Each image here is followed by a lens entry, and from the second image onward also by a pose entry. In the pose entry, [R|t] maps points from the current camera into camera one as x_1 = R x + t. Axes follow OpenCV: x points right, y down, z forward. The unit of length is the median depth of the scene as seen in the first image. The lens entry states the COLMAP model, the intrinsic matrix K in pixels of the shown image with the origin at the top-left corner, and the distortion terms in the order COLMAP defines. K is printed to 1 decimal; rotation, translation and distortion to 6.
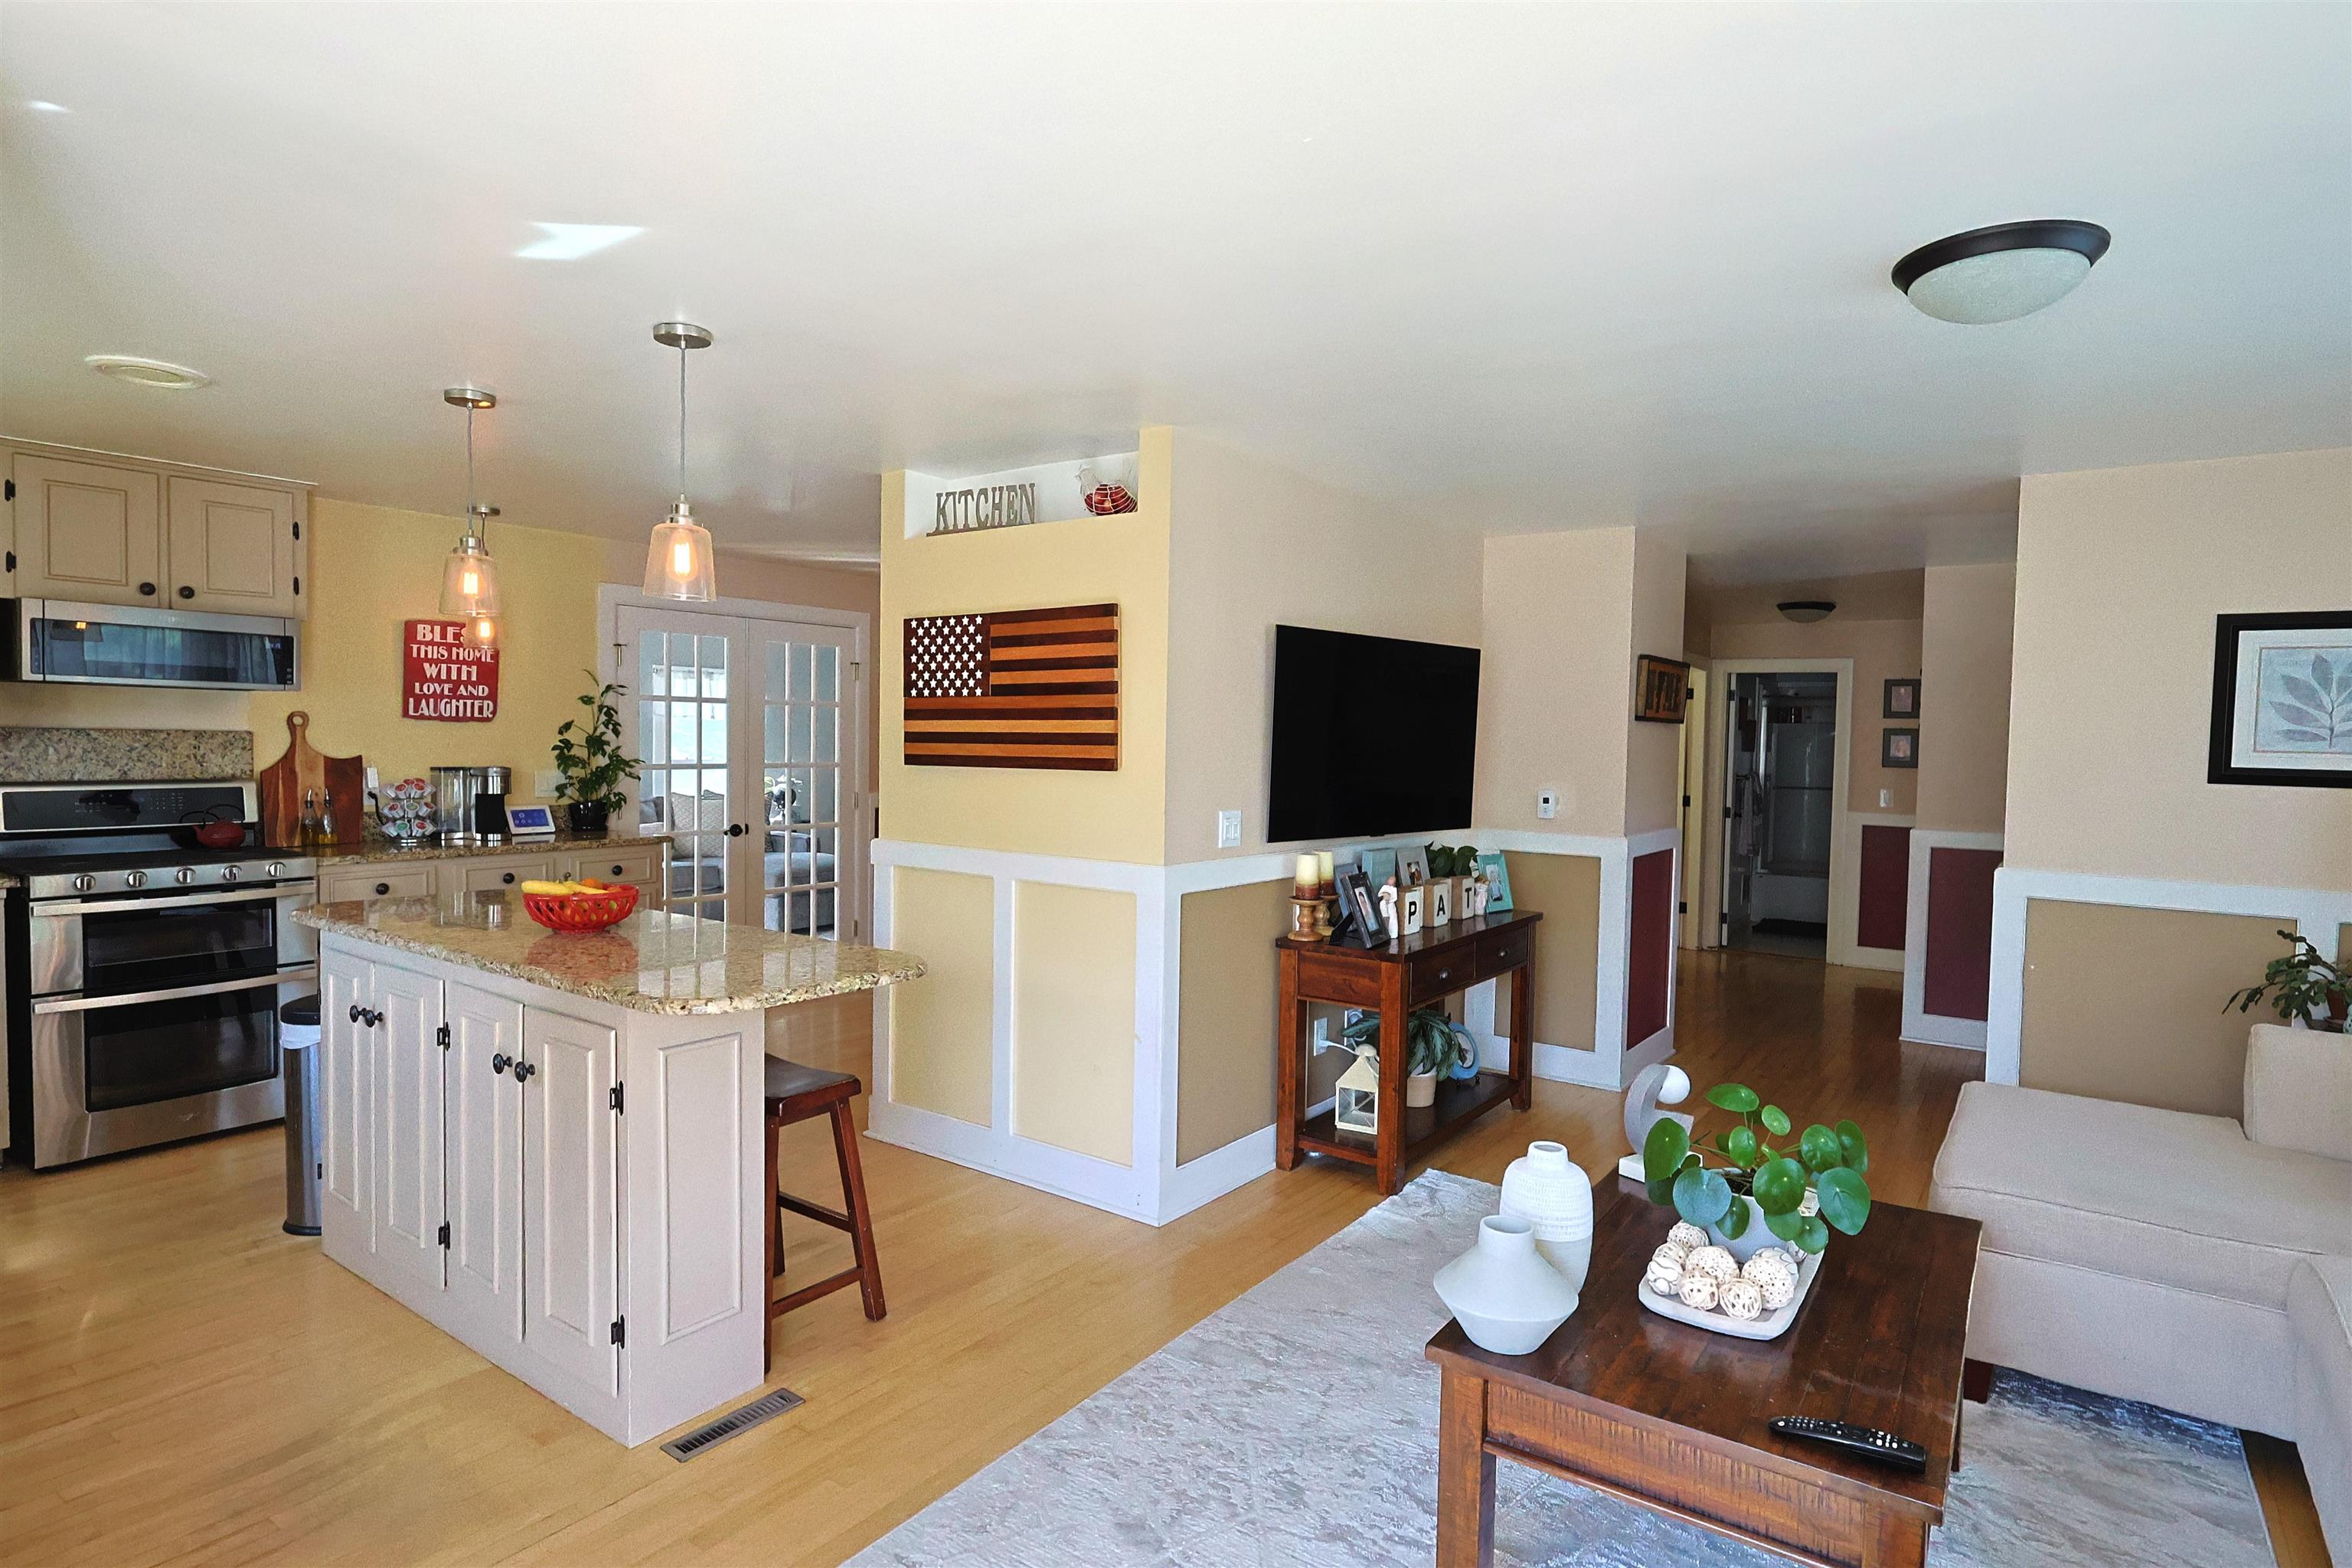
lens RADIAL K [[1207.0, 0, 1157.7], [0, 1207.0, 778.6], [0, 0, 1]] dist [-0.003907, 0.002447]
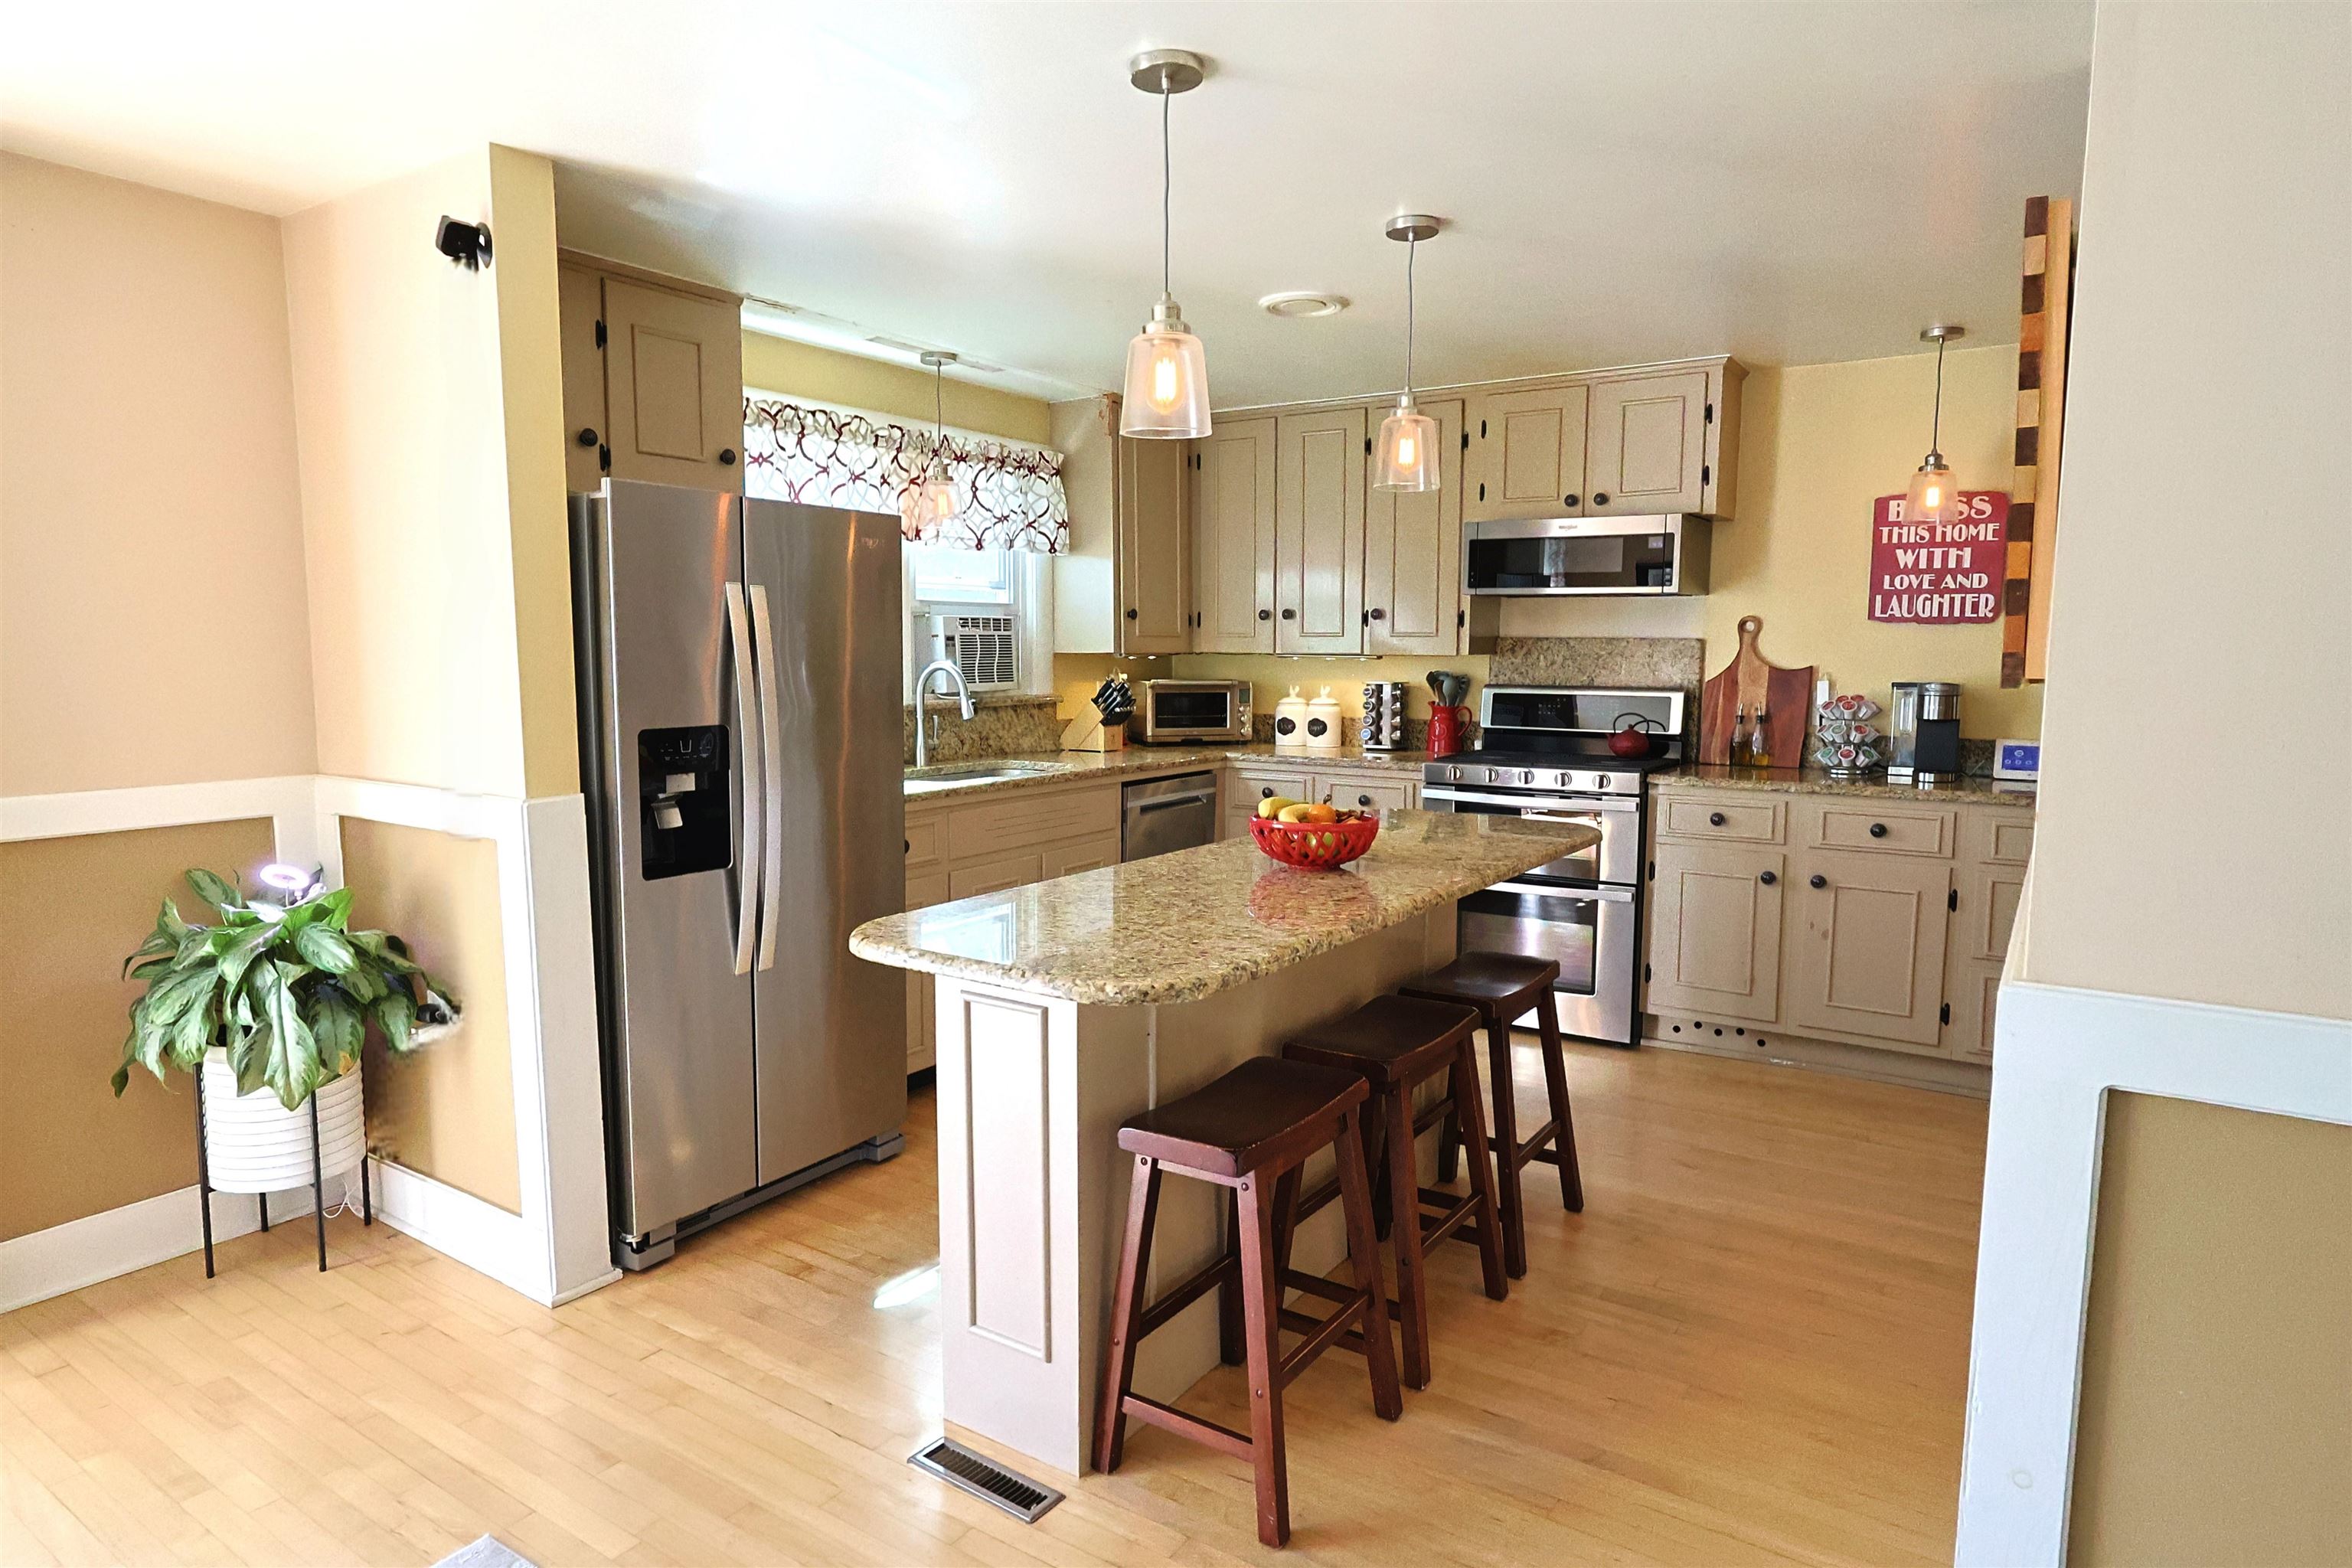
lens RADIAL K [[1293.6, 0, 1175.4], [0, 1293.6, 780.8], [0, 0, 1]] dist [0.001031, 0.001918]
pose [[0.047878, 0.087547, -0.995009, 0.220422], [-0.039241, 0.995547, 0.085706, 0.000434], [0.998082, 0.034942, 0.051100, 0.484285]]
